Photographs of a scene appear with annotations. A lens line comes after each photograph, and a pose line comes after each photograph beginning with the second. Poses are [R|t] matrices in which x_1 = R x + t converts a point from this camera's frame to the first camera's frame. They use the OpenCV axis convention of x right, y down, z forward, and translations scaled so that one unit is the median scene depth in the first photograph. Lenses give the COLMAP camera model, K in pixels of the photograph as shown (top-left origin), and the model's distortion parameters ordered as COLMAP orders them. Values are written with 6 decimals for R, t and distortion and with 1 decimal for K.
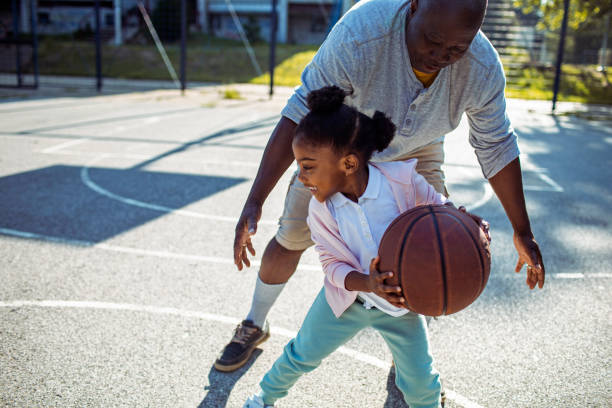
lens RADIAL K [[688.4, 0, 306.0], [0, 688.4, 204.0], [0, 0, 1]] dist [-0.104820, 0.159845]
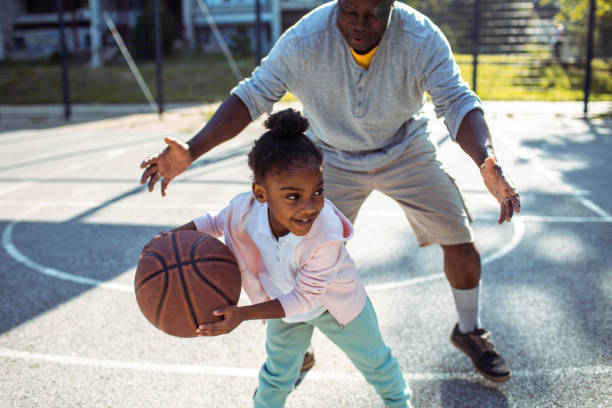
lens RADIAL K [[725.6, 0, 290.3], [0, 725.6, 205.4], [0, 0, 1]] dist [-0.118926, 0.201178]
pose [[0.997887, -0.051866, -0.039129, 0.037031], [0.050961, 0.998418, -0.023778, -0.035148], [0.040301, 0.021733, 0.998951, 0.155506]]
